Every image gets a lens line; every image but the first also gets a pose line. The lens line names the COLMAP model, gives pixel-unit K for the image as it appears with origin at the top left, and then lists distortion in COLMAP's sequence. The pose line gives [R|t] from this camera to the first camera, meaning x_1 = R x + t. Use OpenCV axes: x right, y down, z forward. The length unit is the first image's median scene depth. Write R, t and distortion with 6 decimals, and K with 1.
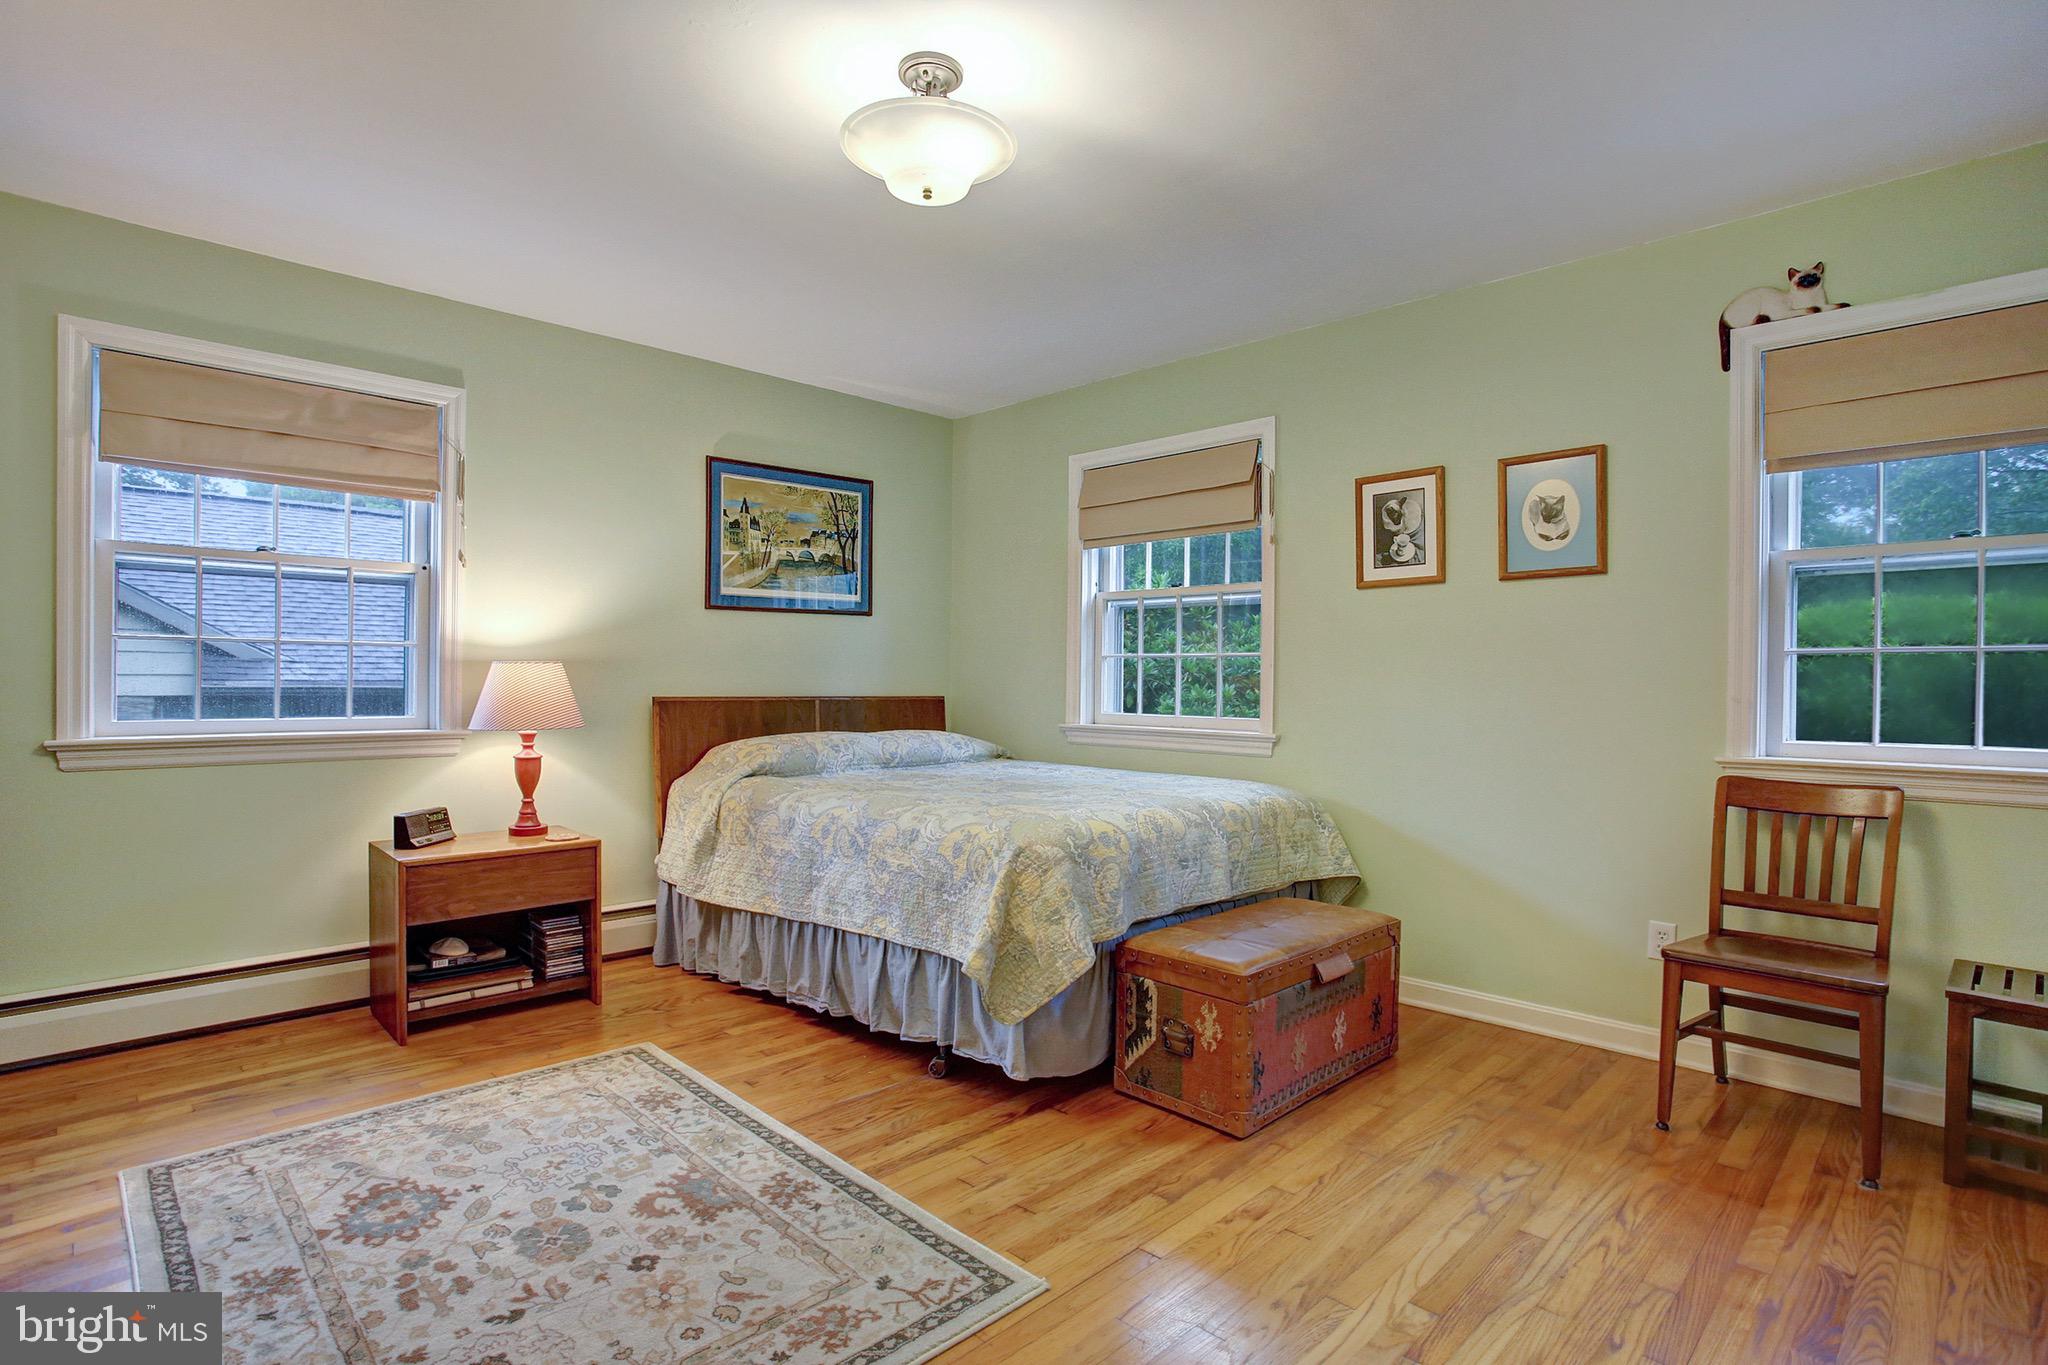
lens RADIAL K [[1012.8, 0, 1042.0], [0, 1012.8, 685.1], [0, 0, 1]] dist [-0.067562, 0.027820]
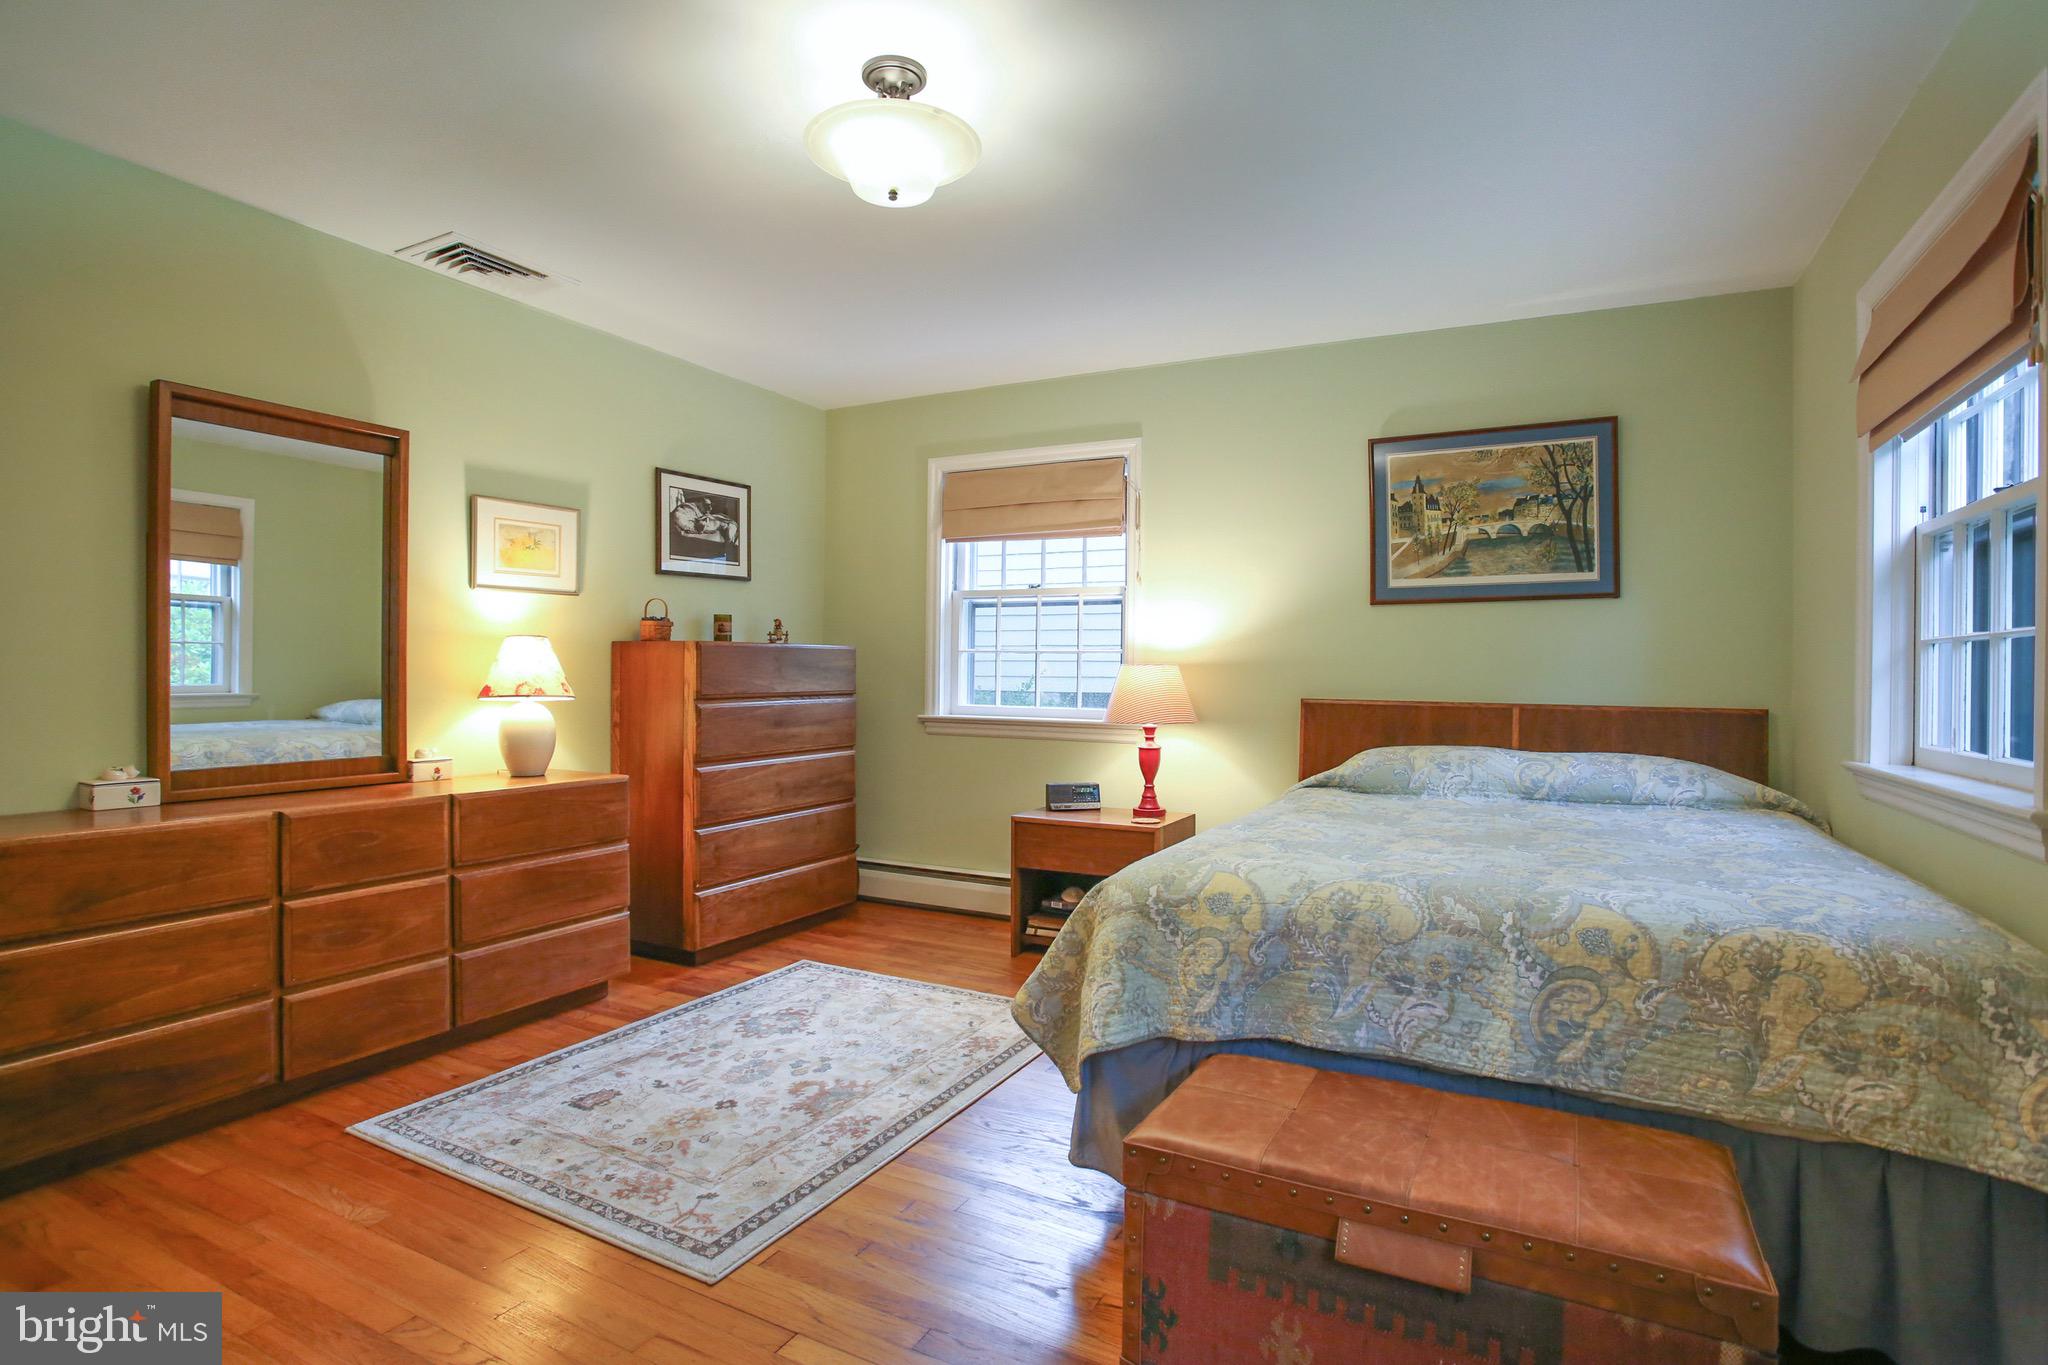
lens RADIAL K [[1012.8, 0, 1031.0], [0, 1012.8, 666.9], [0, 0, 1]] dist [-0.067562, 0.027820]
pose [[0.296492, -0.011975, -0.954960, 0.543836], [-0.016573, 0.999706, -0.017682, 0.002464], [0.954891, 0.021069, 0.296207, 0.519199]]
